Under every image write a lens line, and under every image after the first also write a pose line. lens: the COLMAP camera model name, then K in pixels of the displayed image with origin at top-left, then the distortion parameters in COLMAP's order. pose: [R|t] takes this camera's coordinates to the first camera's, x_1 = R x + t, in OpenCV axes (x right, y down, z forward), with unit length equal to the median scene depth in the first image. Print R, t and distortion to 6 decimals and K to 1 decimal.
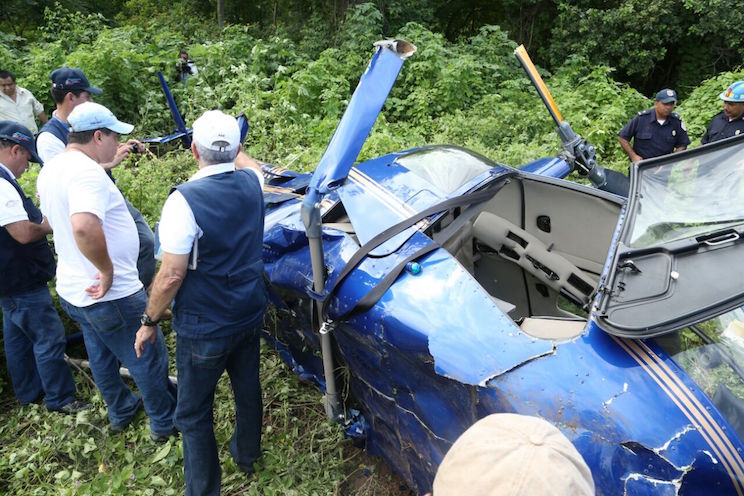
lens RADIAL K [[510.6, 0, 372.0], [0, 510.6, 248.0], [0, 0, 1]] dist [-0.125197, 0.075599]
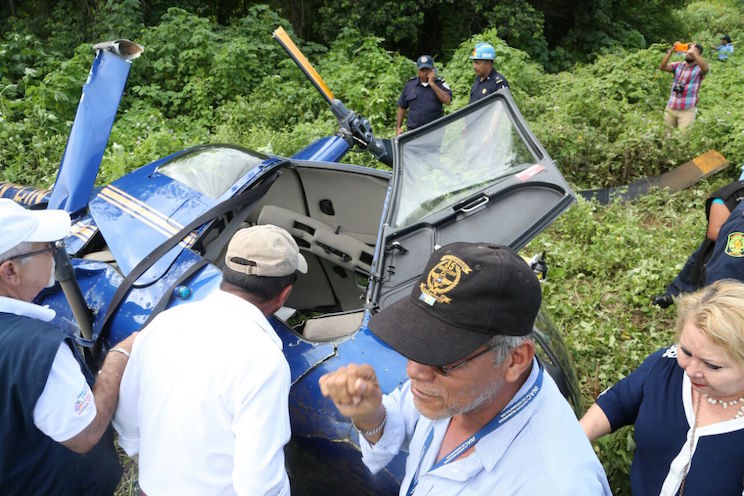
lens RADIAL K [[510.6, 0, 372.0], [0, 510.6, 248.0], [0, 0, 1]] dist [-0.125197, 0.075599]
pose [[0.920525, -0.200125, 0.335535, 0.051414], [0.187012, 0.979766, 0.071308, -0.018567], [-0.343017, -0.002892, 0.939325, 0.018672]]
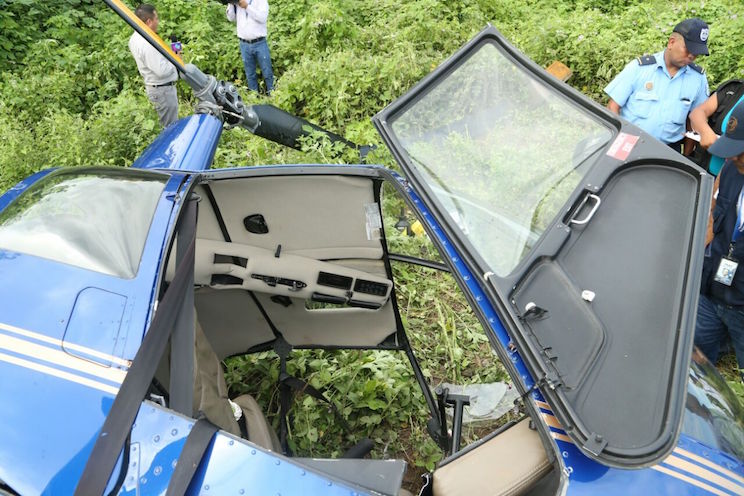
lens RADIAL K [[510.6, 0, 372.0], [0, 510.6, 248.0], [0, 0, 1]] dist [-0.125197, 0.075599]
pose [[0.678237, -0.444281, 0.585328, 0.017519], [0.348436, 0.895733, 0.276145, -0.115569], [-0.646983, 0.016657, 0.762322, 0.263007]]
